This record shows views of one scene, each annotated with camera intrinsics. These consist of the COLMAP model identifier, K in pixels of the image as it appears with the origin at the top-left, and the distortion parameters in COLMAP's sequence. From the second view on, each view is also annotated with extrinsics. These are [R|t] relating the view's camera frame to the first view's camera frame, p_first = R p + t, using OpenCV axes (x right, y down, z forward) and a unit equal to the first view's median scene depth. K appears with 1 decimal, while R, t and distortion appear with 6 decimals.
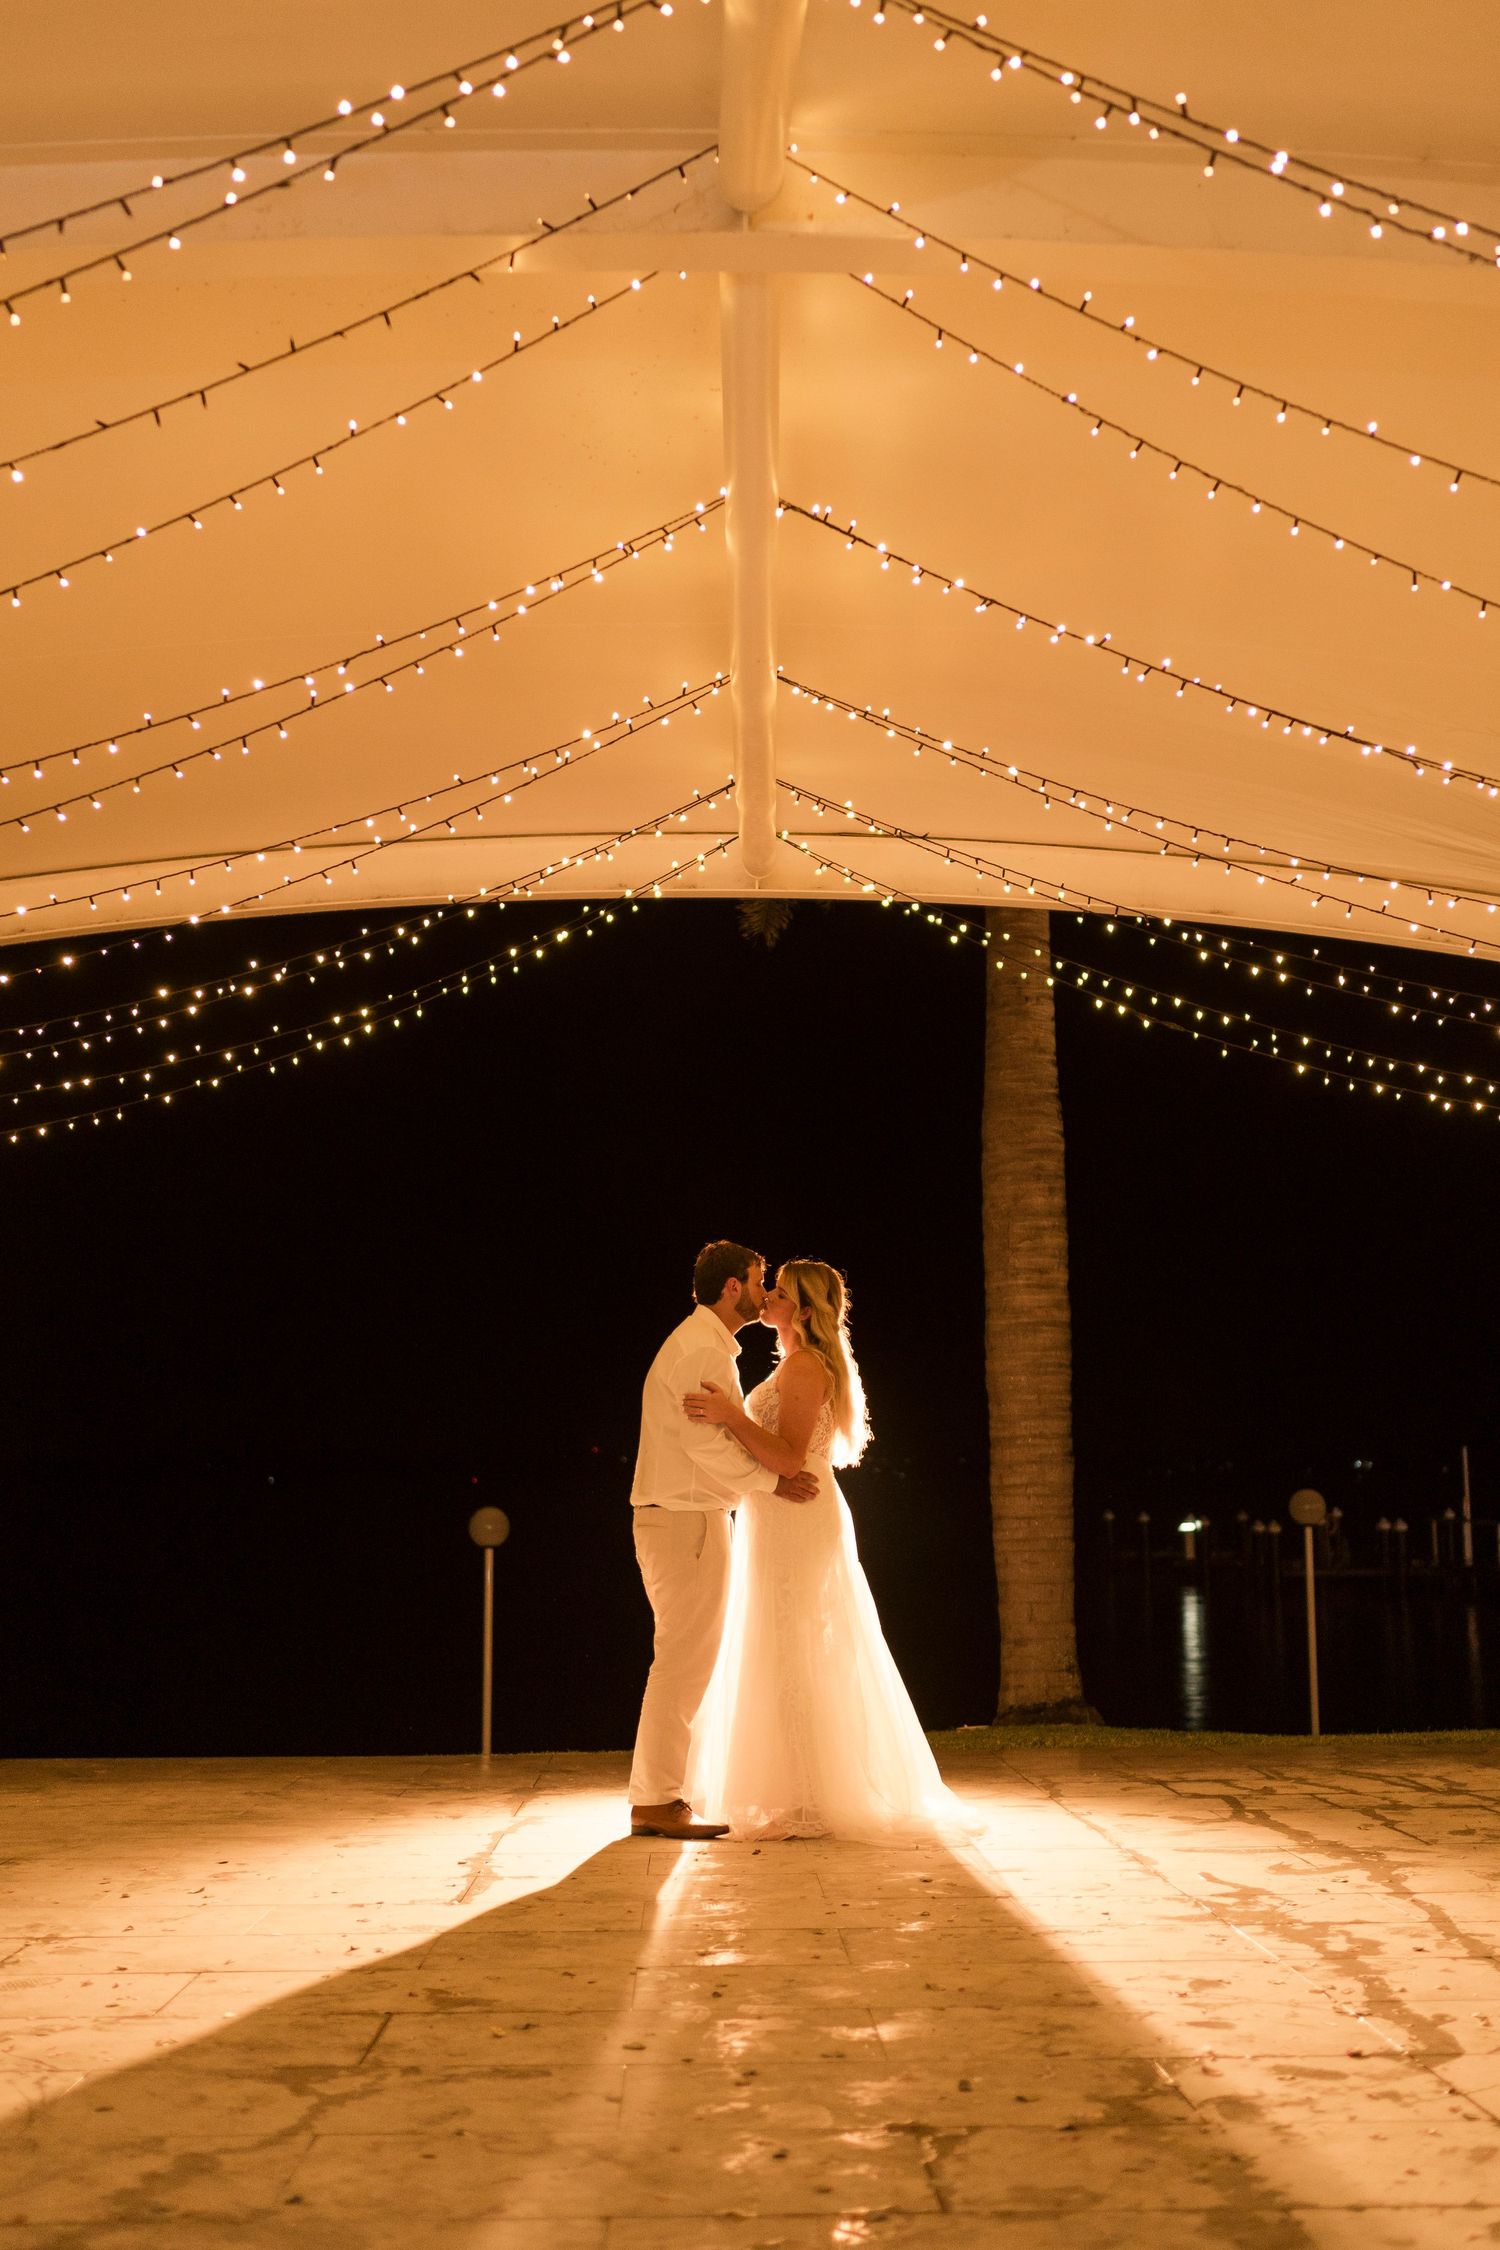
lens RADIAL K [[2698.4, 0, 750.0], [0, 2698.4, 1125.0], [0, 0, 1]] dist [-0.021622, 0.020236]
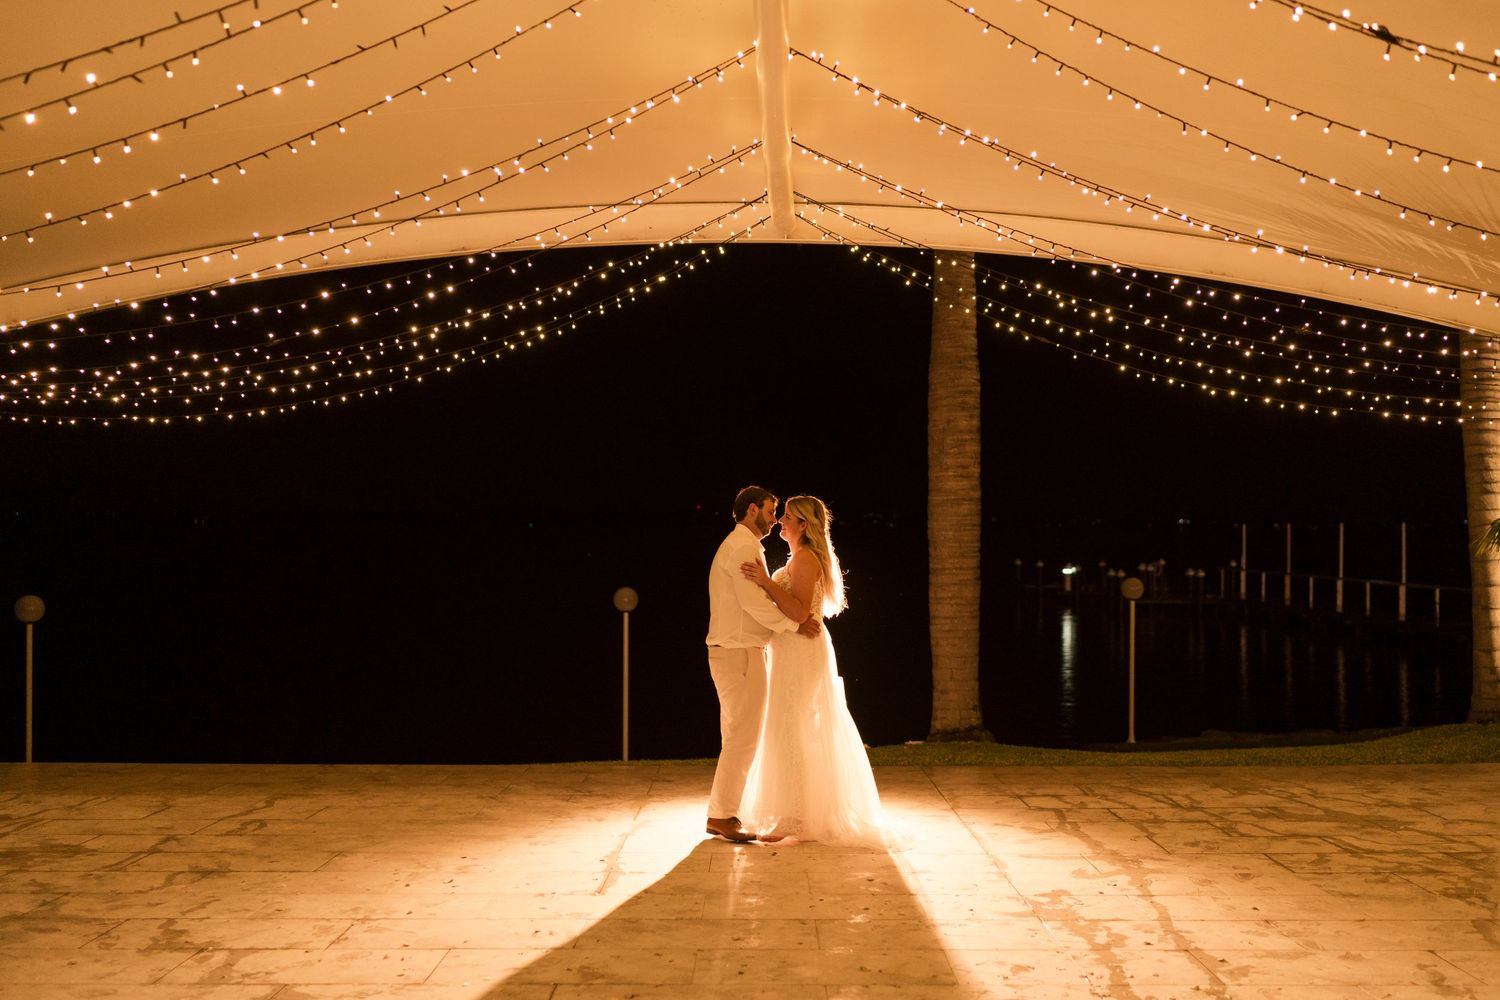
lens RADIAL K [[1798.9, 0, 769.6], [0, 1798.9, 501.6], [0, 0, 1]] dist [-0.021622, 0.020236]
pose [[0.999542, 0.009086, -0.028881, 0.028038], [-0.003599, 0.982804, 0.184615, -0.147617], [0.030062, -0.184426, 0.982386, -0.073988]]
